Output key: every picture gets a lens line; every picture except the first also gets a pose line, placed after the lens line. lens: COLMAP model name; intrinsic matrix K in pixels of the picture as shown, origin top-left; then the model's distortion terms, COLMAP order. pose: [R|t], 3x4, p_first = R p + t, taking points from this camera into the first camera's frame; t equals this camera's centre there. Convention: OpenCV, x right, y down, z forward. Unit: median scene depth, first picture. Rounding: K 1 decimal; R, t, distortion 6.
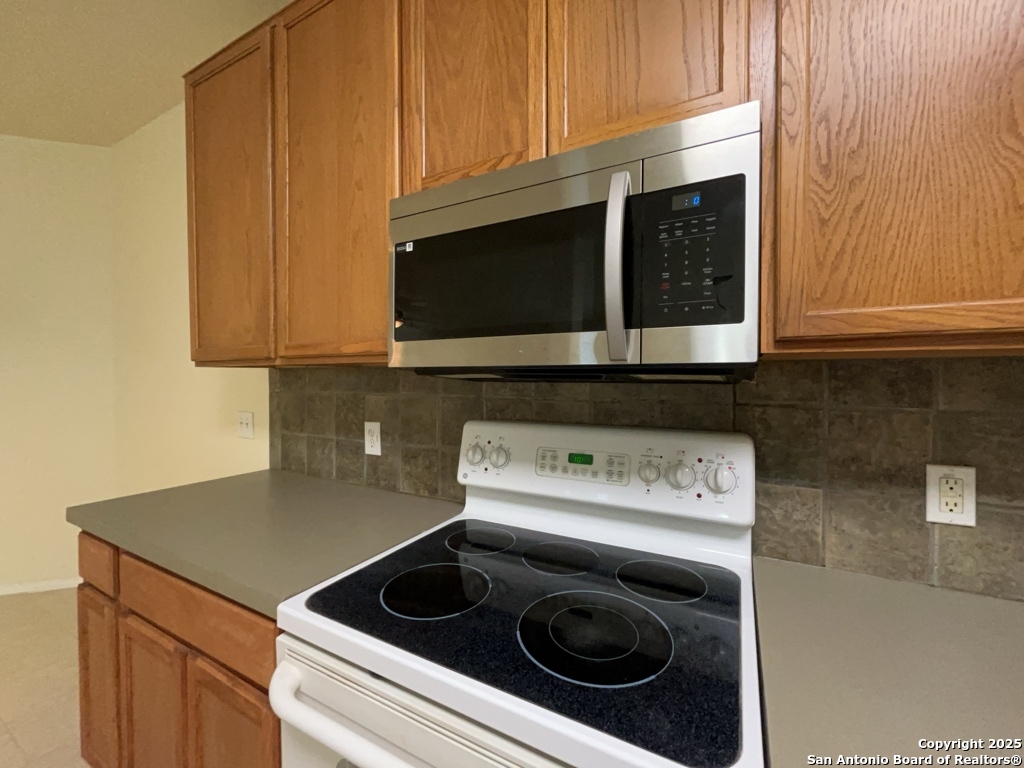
lens RADIAL K [[412.6, 0, 514.5], [0, 412.6, 385.9], [0, 0, 1]] dist [-0.000975, -0.000704]
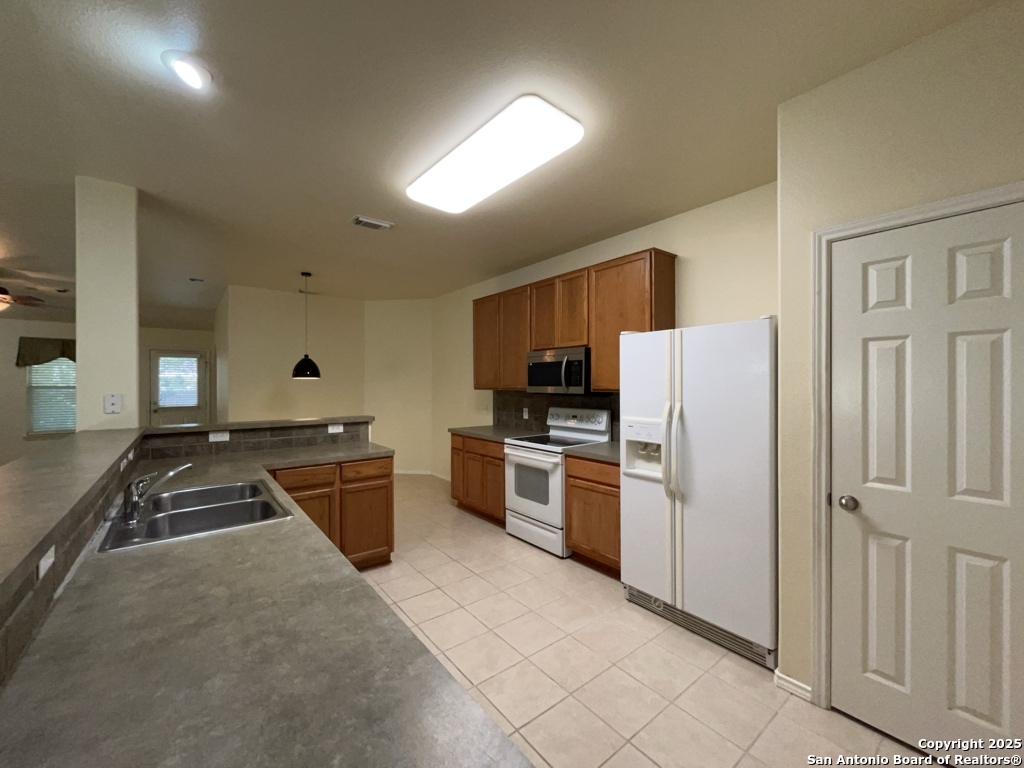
lens RADIAL K [[412.6, 0, 514.5], [0, 412.6, 385.9], [0, 0, 1]] dist [-0.000975, -0.000704]
pose [[0.917309, 0.000118, -0.398176, 0.992000], [-0.007171, 0.999843, -0.016223, -0.033709], [0.398111, 0.017736, 0.917166, -2.291137]]
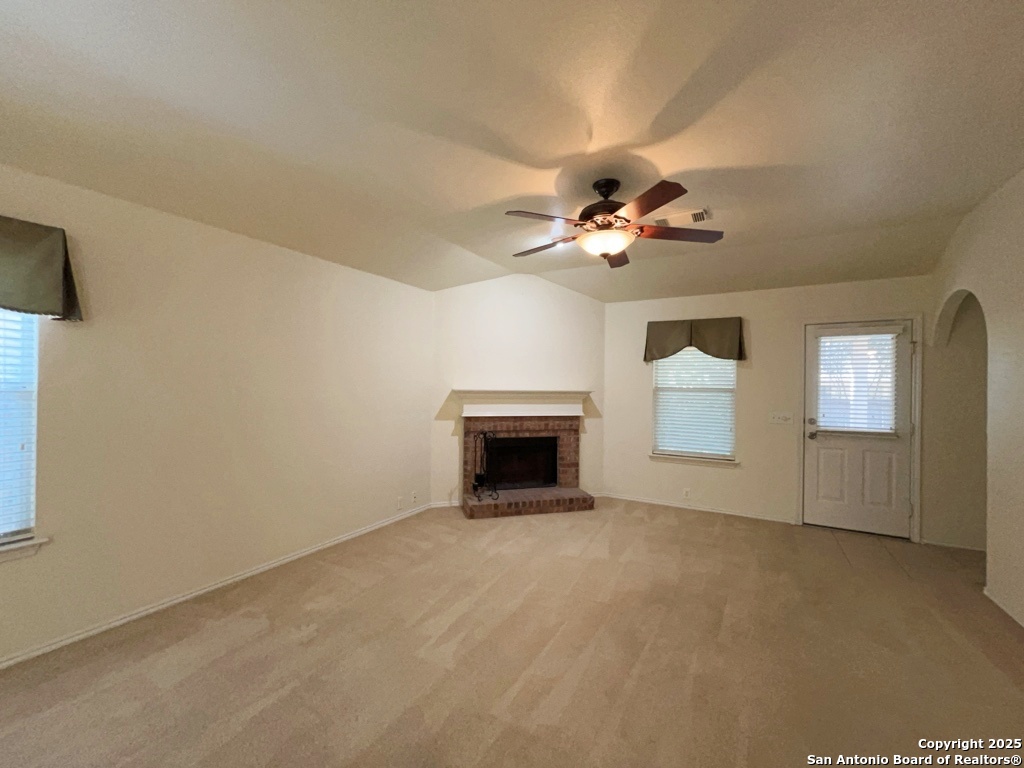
lens RADIAL K [[412.6, 0, 514.5], [0, 412.6, 385.9], [0, 0, 1]] dist [-0.000975, -0.000704]
pose [[-0.027077, -0.000904, -0.999633, -2.918801], [-0.034647, 0.999400, 0.000035, -0.044298], [0.999033, 0.034635, -0.027092, -1.145496]]
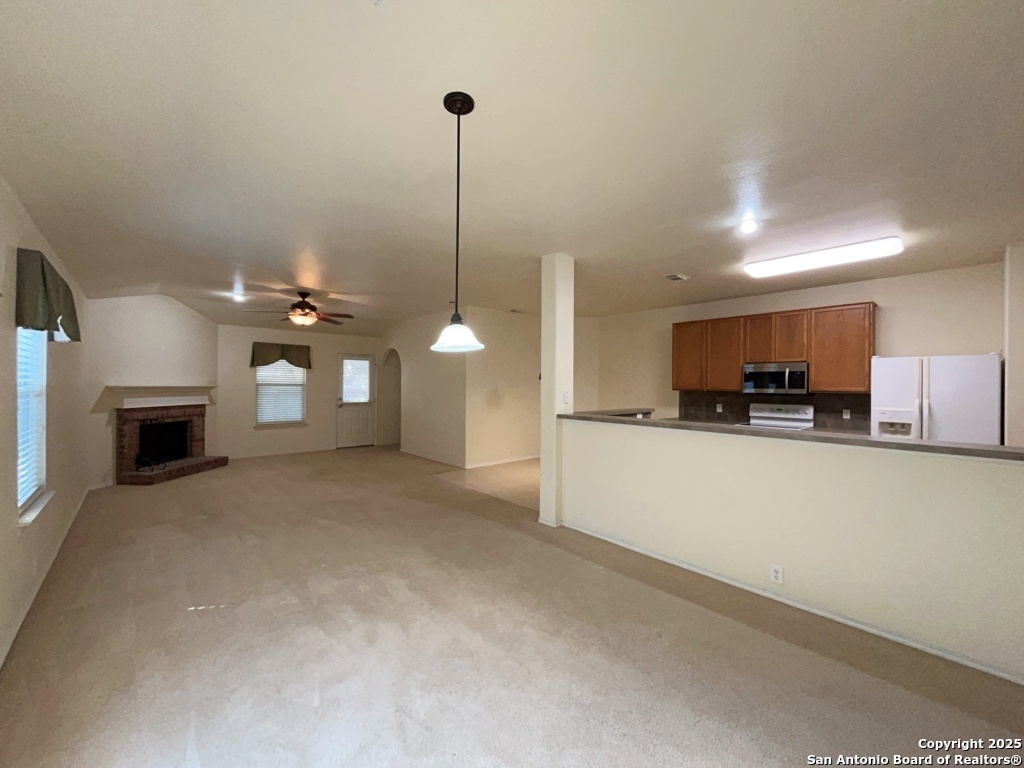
lens RADIAL K [[412.6, 0, 514.5], [0, 412.6, 385.9], [0, 0, 1]] dist [-0.000975, -0.000704]
pose [[0.940328, 0.008858, -0.340155, -1.085290], [-0.016392, 0.999680, -0.019280, 0.019618], [0.339875, 0.023705, 0.940172, -4.502506]]
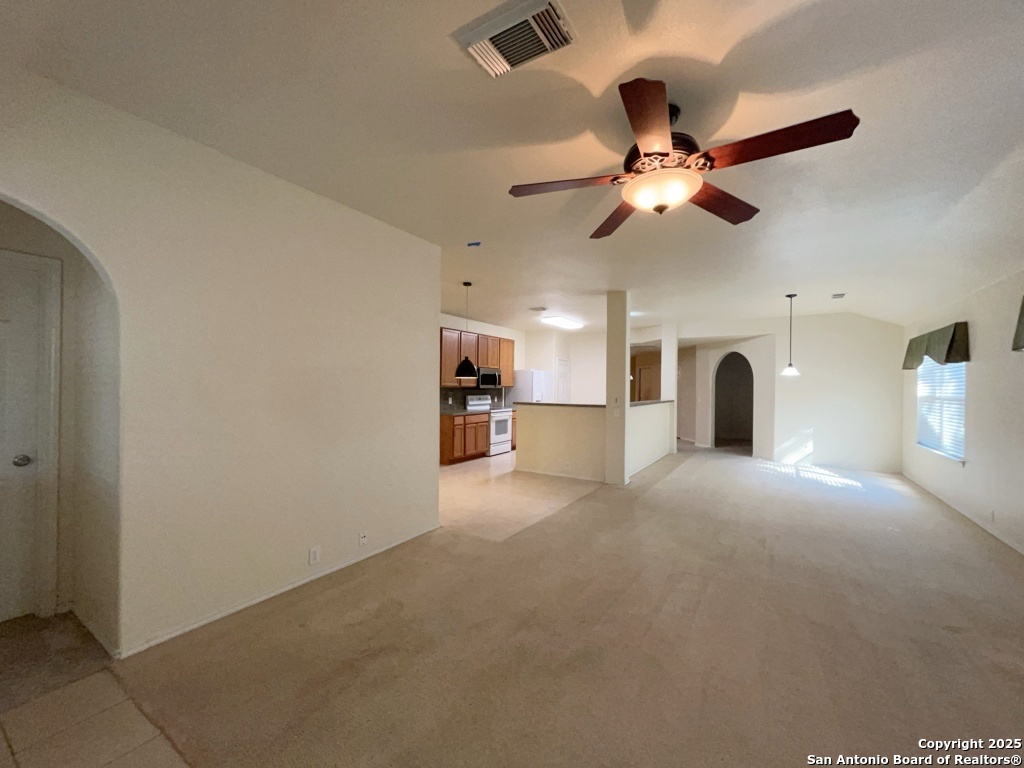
lens RADIAL K [[411.2, 0, 514.5], [0, 411.2, 380.2], [0, 0, 1]] dist [-0.000363, -0.003246]
pose [[0.076168, 0.011445, 0.997029, -6.828041], [0.010215, 0.999873, -0.012258, -0.077847], [-0.997043, 0.011119, 0.076042, -0.268064]]
